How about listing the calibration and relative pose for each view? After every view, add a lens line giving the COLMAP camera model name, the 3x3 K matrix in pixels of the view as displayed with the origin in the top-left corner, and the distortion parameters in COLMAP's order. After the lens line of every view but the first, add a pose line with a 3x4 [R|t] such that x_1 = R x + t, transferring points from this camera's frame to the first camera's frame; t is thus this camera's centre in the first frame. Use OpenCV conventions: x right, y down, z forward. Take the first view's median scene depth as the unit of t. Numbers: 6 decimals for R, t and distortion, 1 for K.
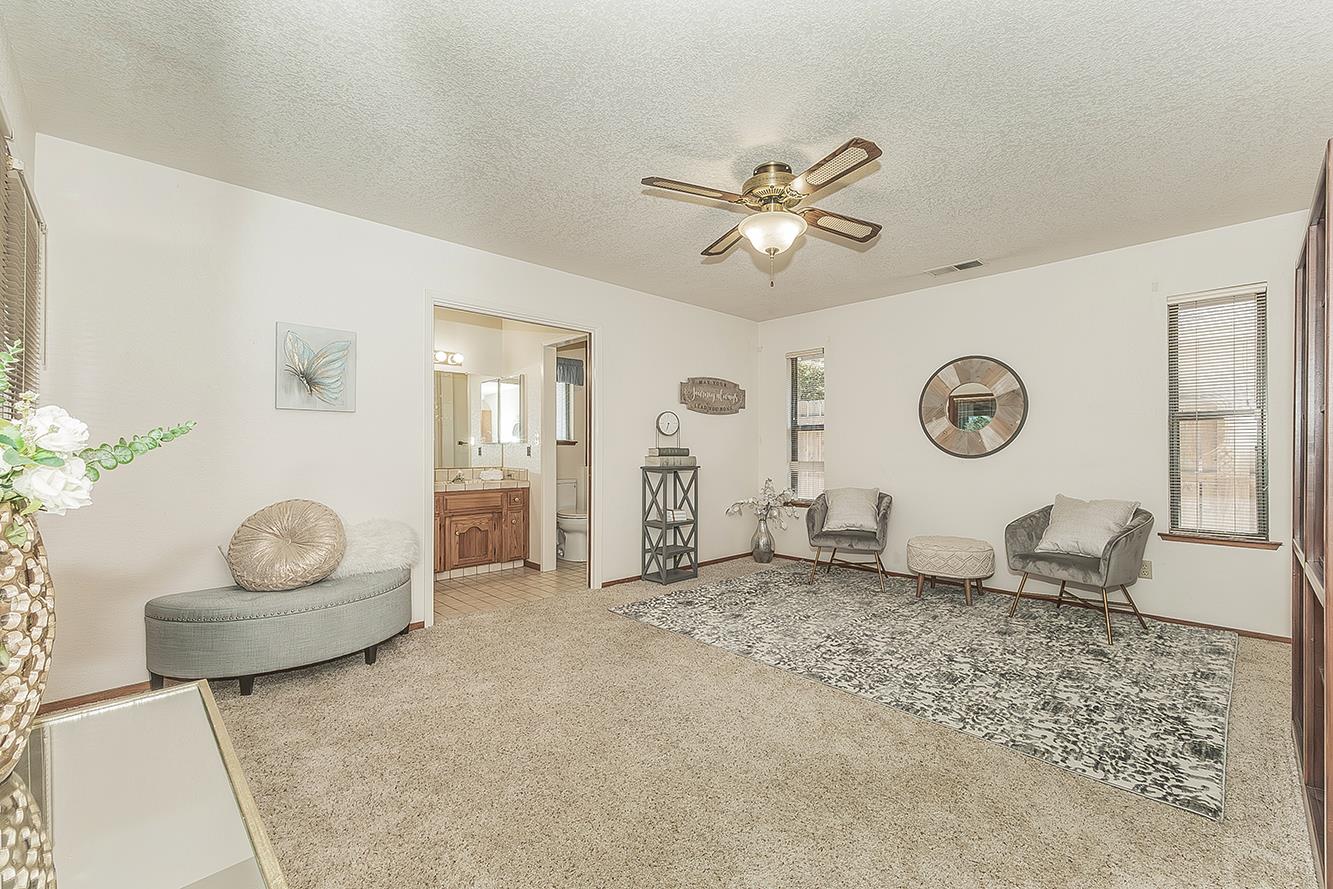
lens RADIAL K [[559.4, 0, 671.8], [0, 559.4, 451.2], [0, 0, 1]] dist [0.001846, 0.000251]
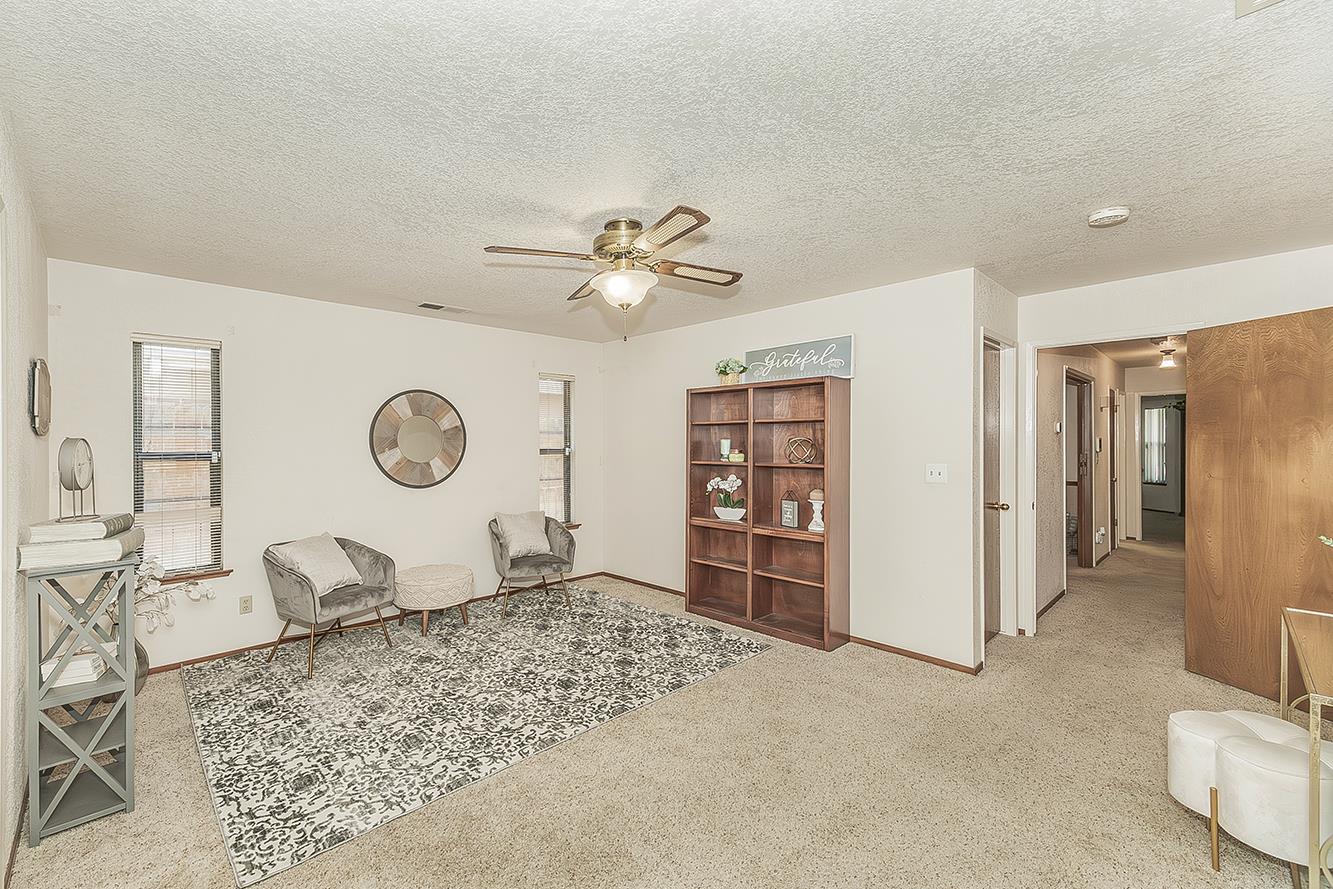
lens RADIAL K [[552.3, 0, 642.3], [0, 552.3, 437.5], [0, 0, 1]] dist [-0.000668, -0.000025]
pose [[0.002149, 0.010910, 0.999938, -0.594191], [0.008432, 0.999905, -0.010928, -0.080266], [-0.999962, 0.008455, 0.002057, 0.701777]]
